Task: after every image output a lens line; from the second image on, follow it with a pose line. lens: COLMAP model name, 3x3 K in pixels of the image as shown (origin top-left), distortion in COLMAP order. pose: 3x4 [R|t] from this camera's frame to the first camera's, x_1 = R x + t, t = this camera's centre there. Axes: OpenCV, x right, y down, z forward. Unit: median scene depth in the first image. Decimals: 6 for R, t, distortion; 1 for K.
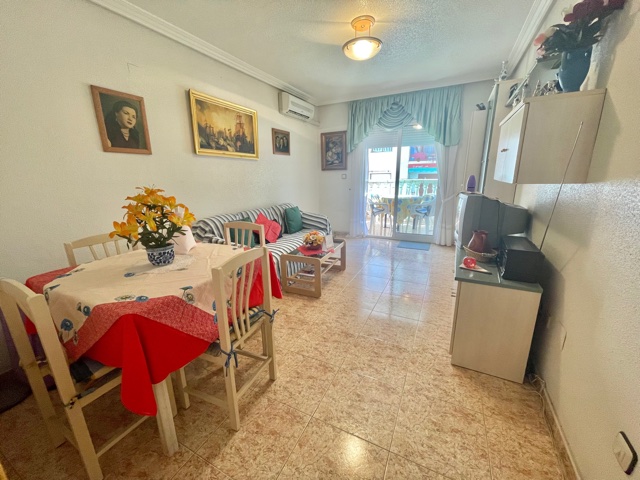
lens RADIAL K [[260.2, 0, 320.6], [0, 260.2, 240.1], [0, 0, 1]] dist [0.001615, -0.001860]
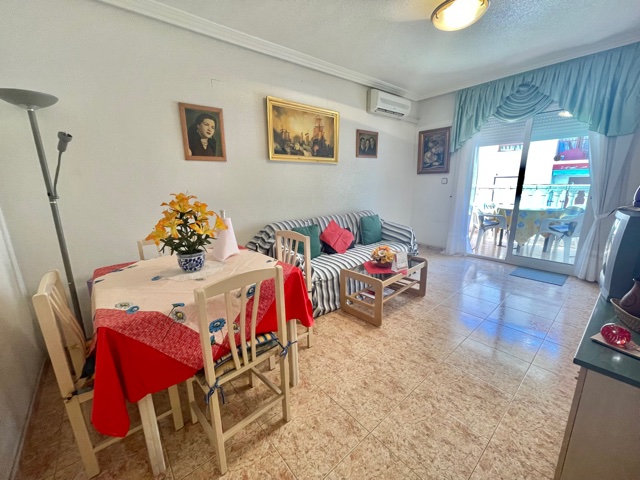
lens RADIAL K [[260.2, 0, 319.3], [0, 260.2, 240.2], [0, 0, 1]] dist [0.001615, -0.001860]
pose [[0.916424, 0.088523, -0.390296, 0.120628], [-0.093968, 0.995562, 0.005164, -0.040687], [0.389021, 0.031943, 0.920675, 0.145250]]
